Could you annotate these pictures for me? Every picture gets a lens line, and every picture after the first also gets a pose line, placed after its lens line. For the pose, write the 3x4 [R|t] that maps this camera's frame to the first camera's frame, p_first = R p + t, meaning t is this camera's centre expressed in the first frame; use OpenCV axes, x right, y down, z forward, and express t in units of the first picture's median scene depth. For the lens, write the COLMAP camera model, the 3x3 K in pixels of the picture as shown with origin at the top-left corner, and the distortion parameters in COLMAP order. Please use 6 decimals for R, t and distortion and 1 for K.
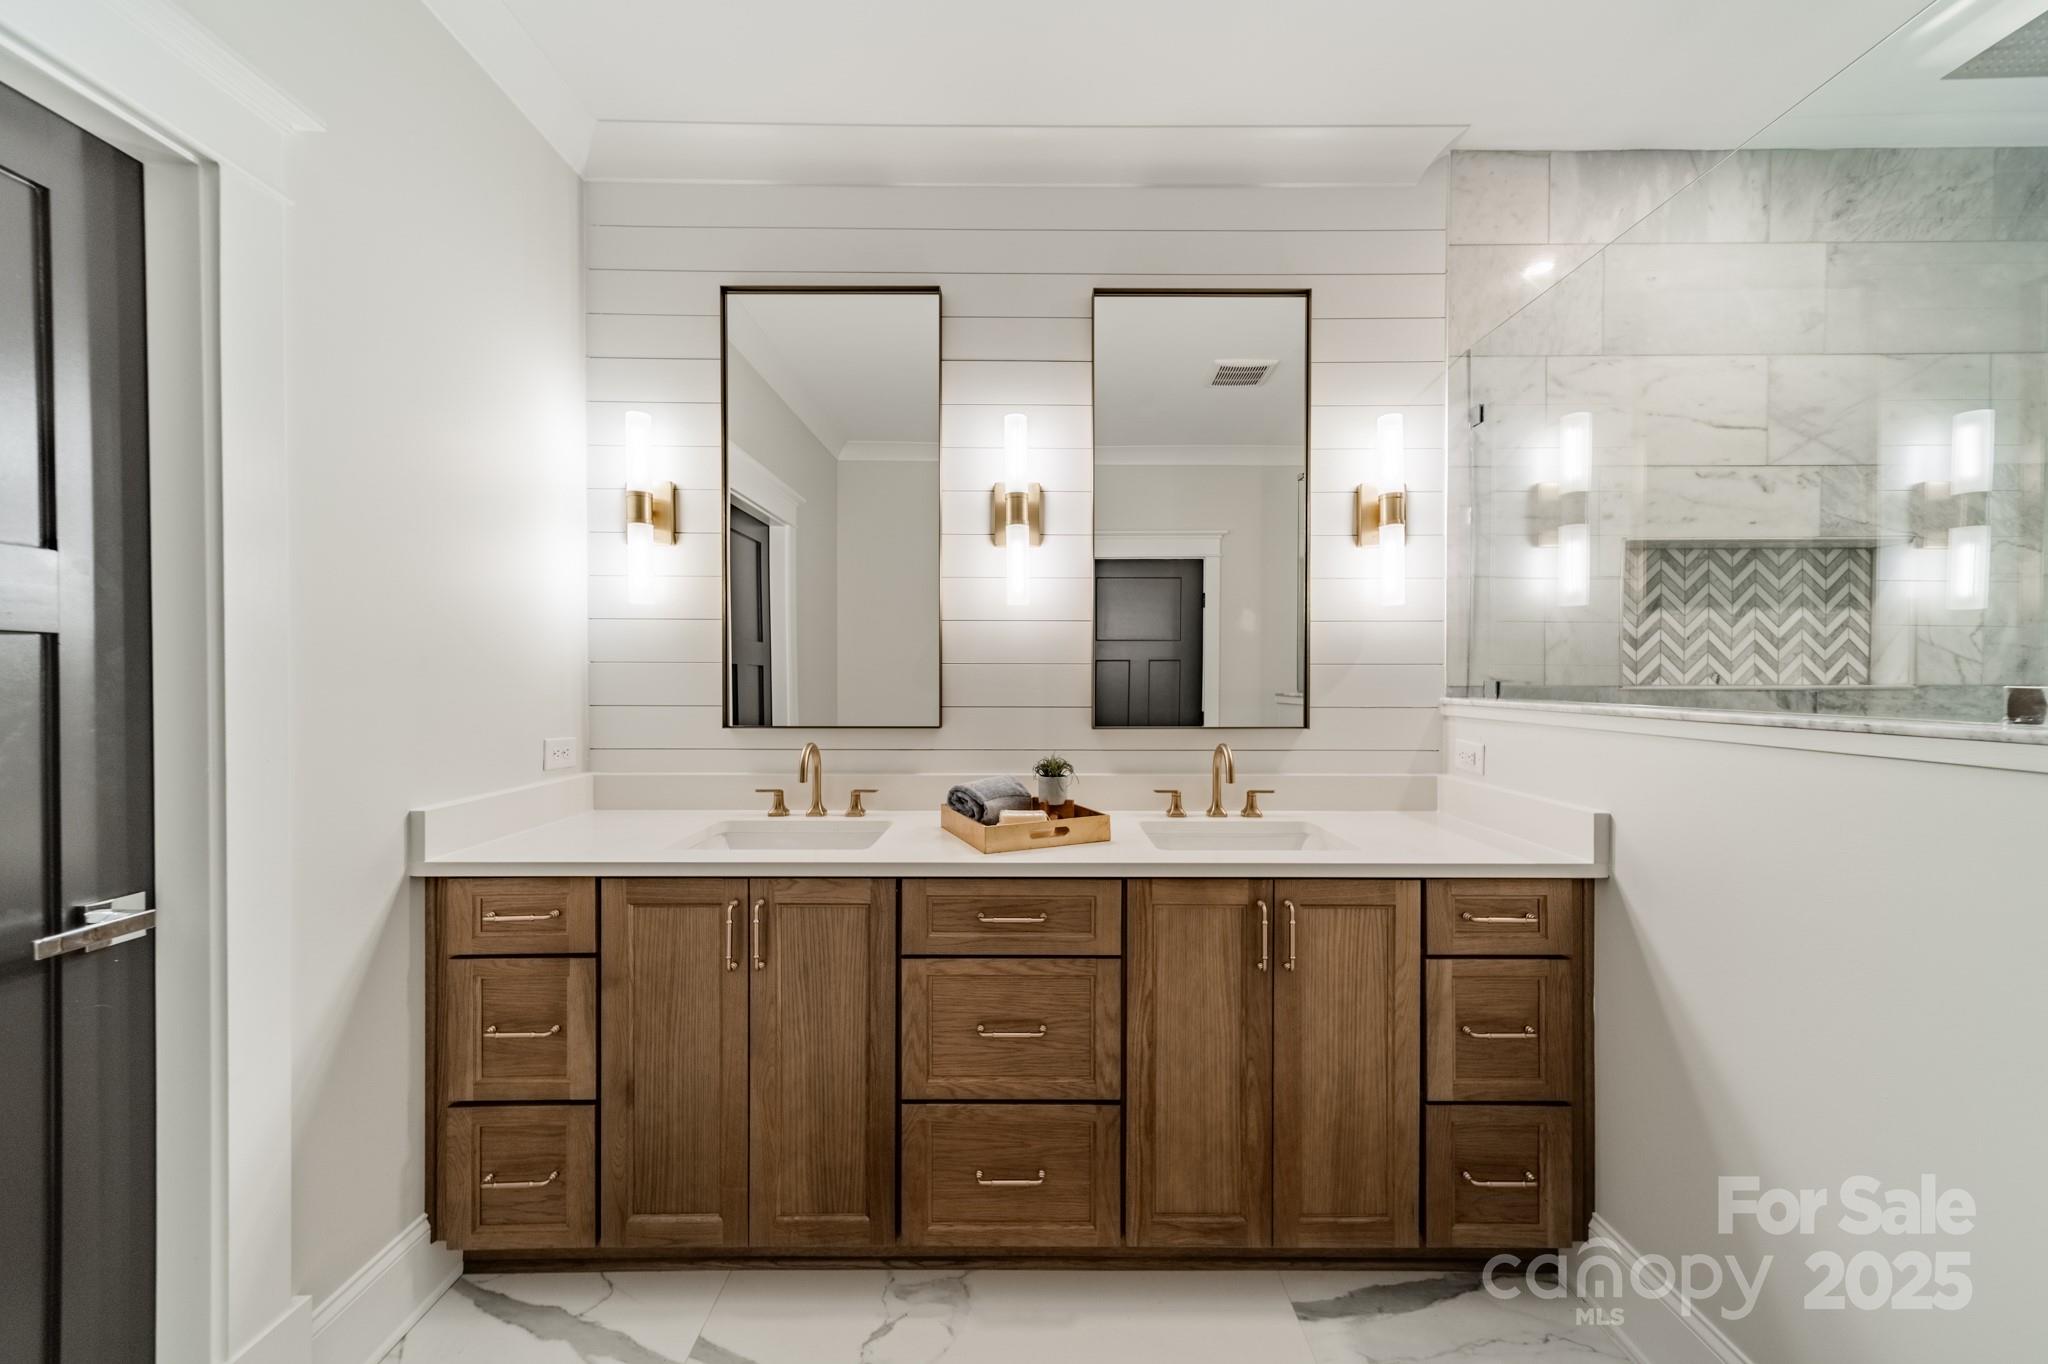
lens RADIAL K [[713.5, 0, 1031.7], [0, 713.5, 687.1], [0, 0, 1]] dist [0.007268, -0.000588]
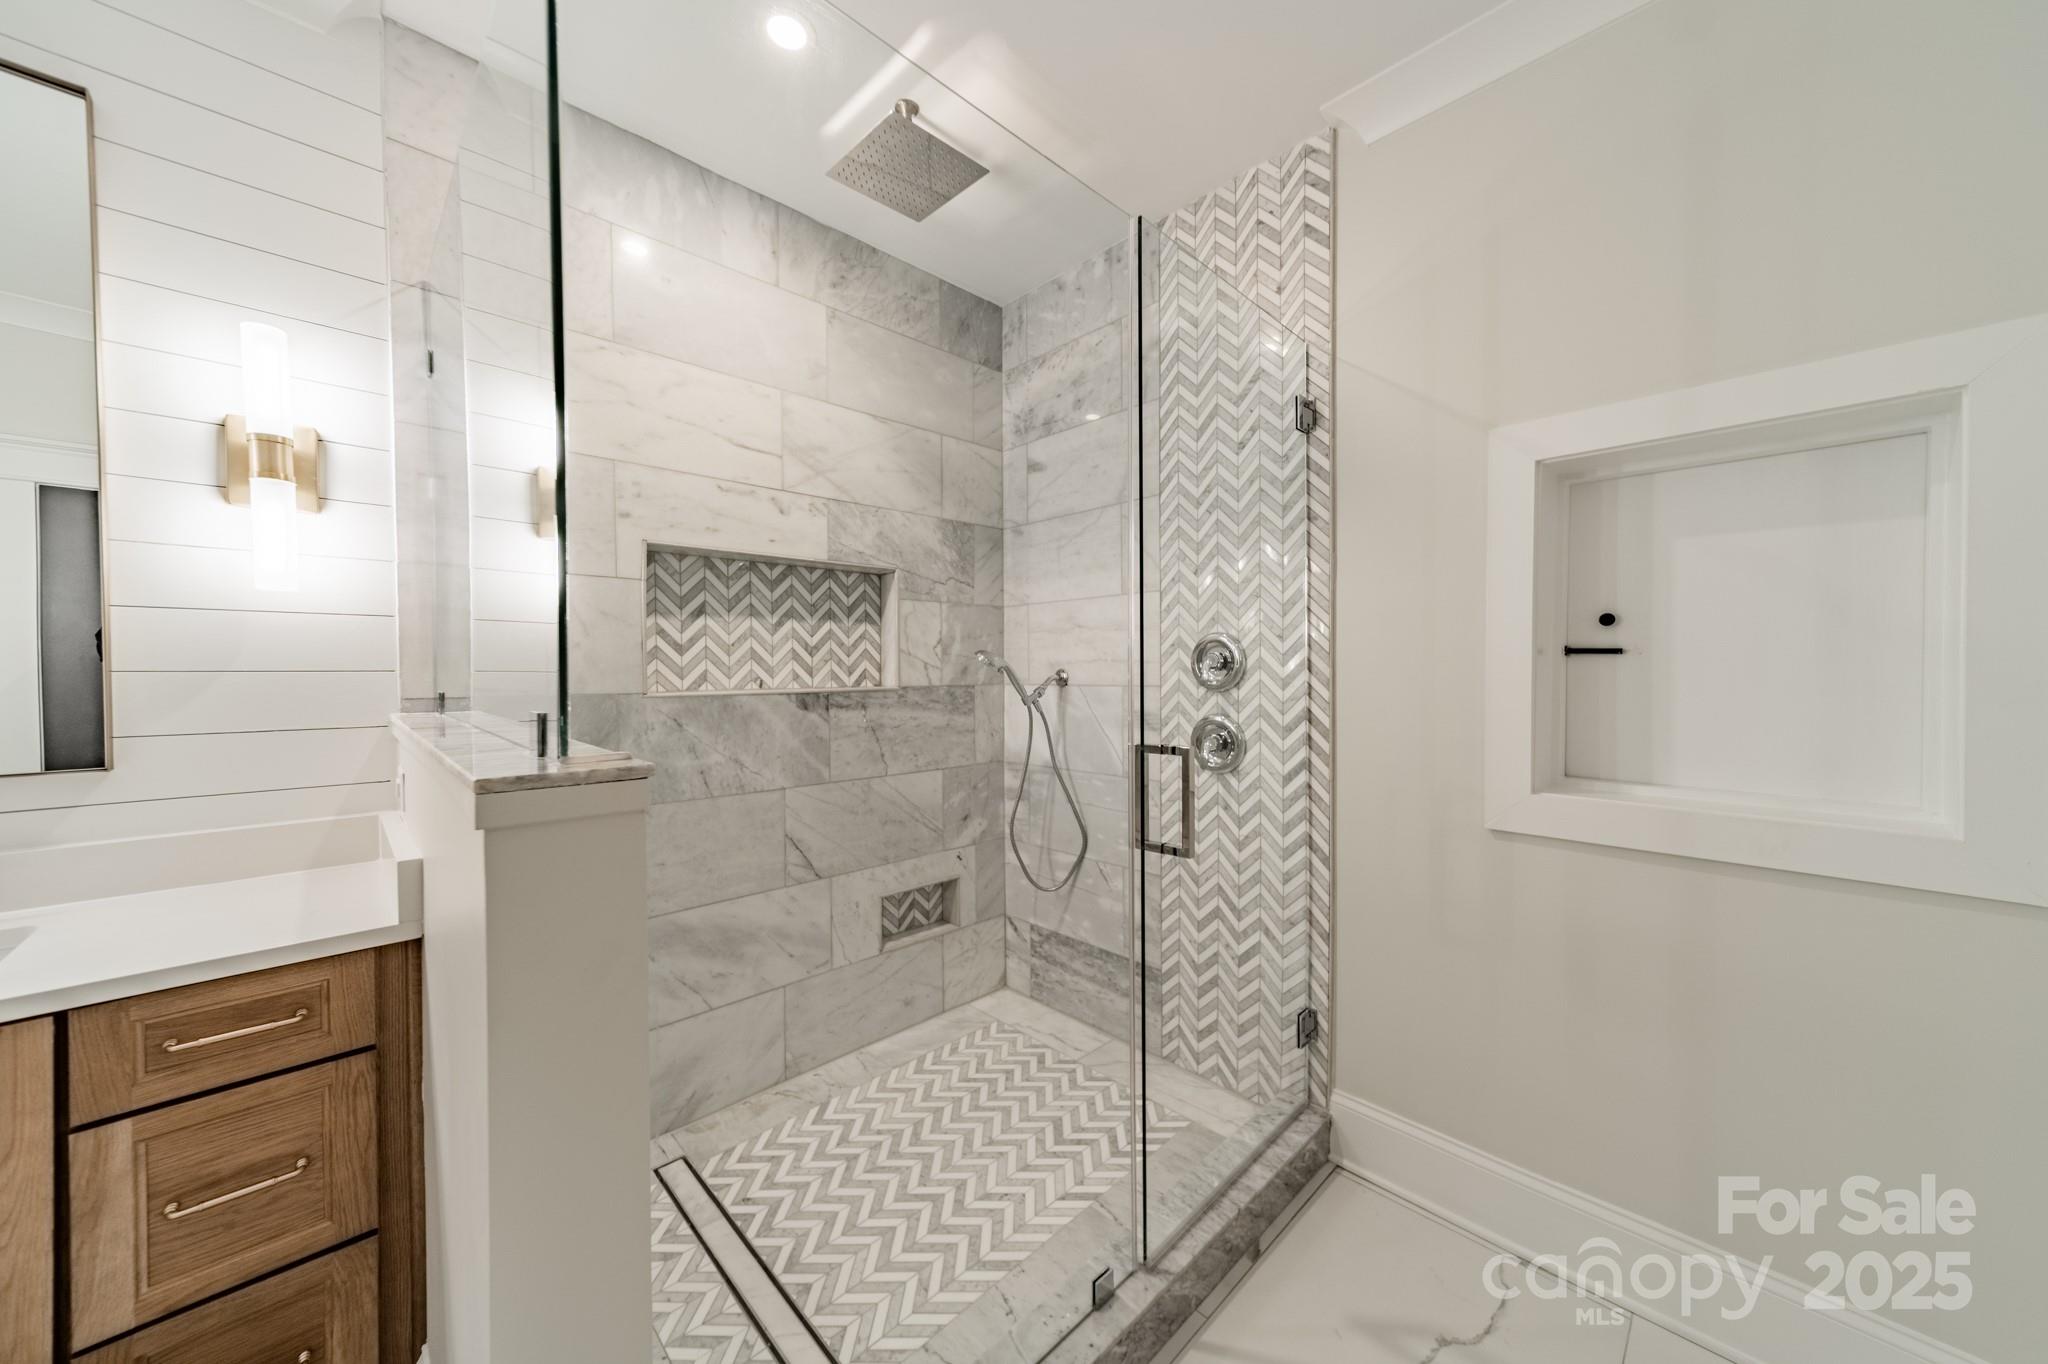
lens RADIAL K [[713.5, 0, 1026.8], [0, 713.5, 684.7], [0, 0, 1]] dist [0.007268, -0.000588]
pose [[0.723086, -0.016678, 0.690557, 0.550992], [0.012737, 0.999860, 0.010811, -0.017539], [-0.690641, 0.000978, 0.723197, -0.054120]]
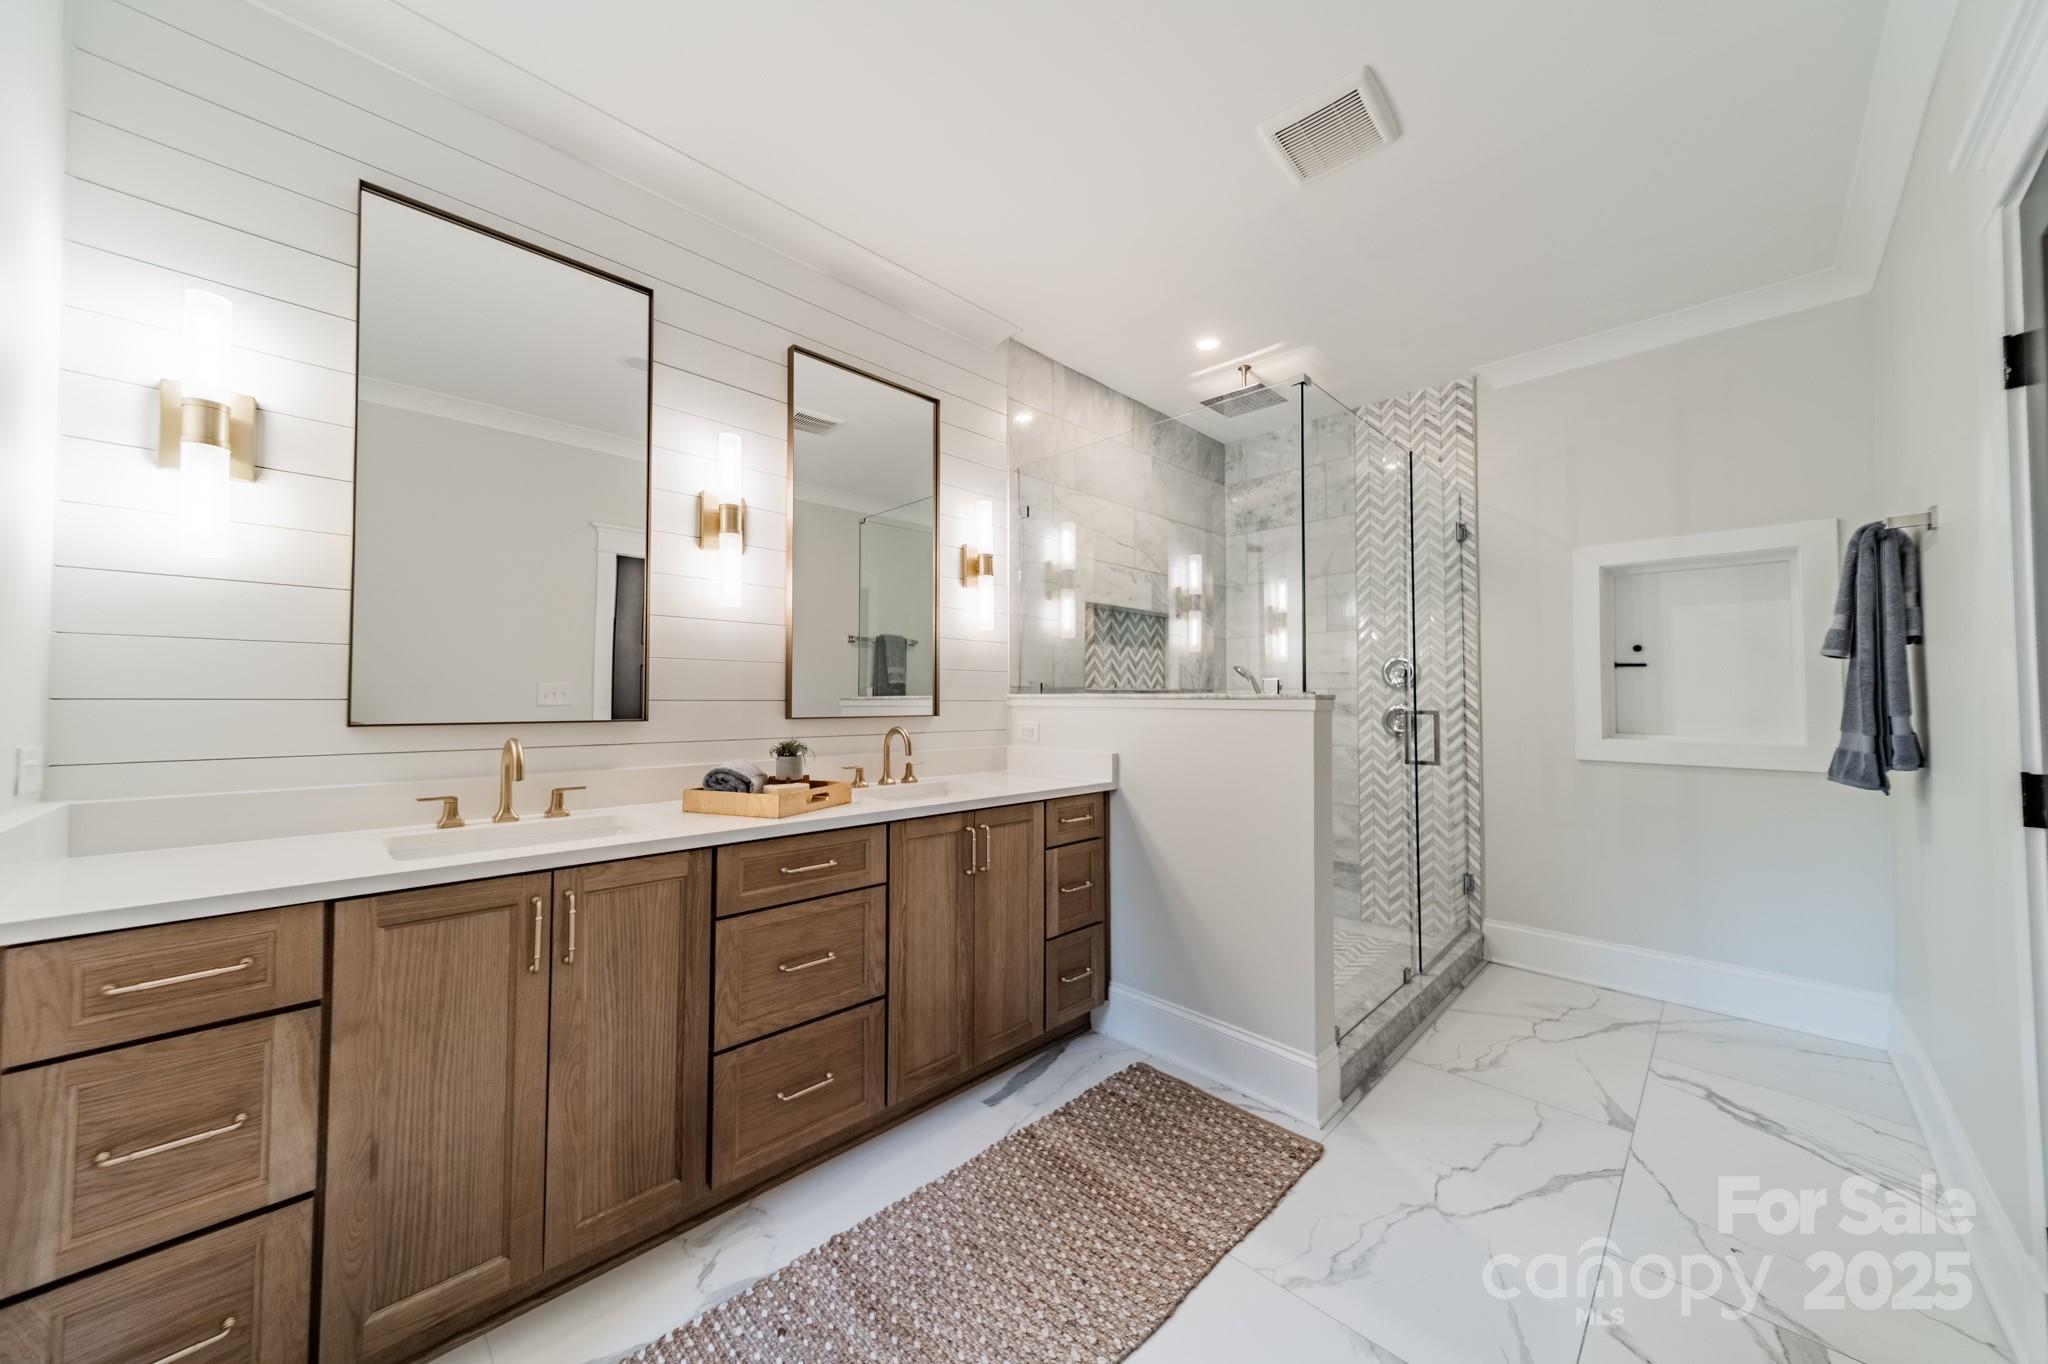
lens RADIAL K [[713.5, 0, 1024.0], [0, 713.5, 682.4], [0, 0, 1]] dist [0.007268, -0.000588]
pose [[0.711416, 0.017289, 0.702559, -0.466907], [0.007713, 0.999445, -0.032404, 0.040376], [-0.702729, 0.028471, 0.710888, -0.089545]]
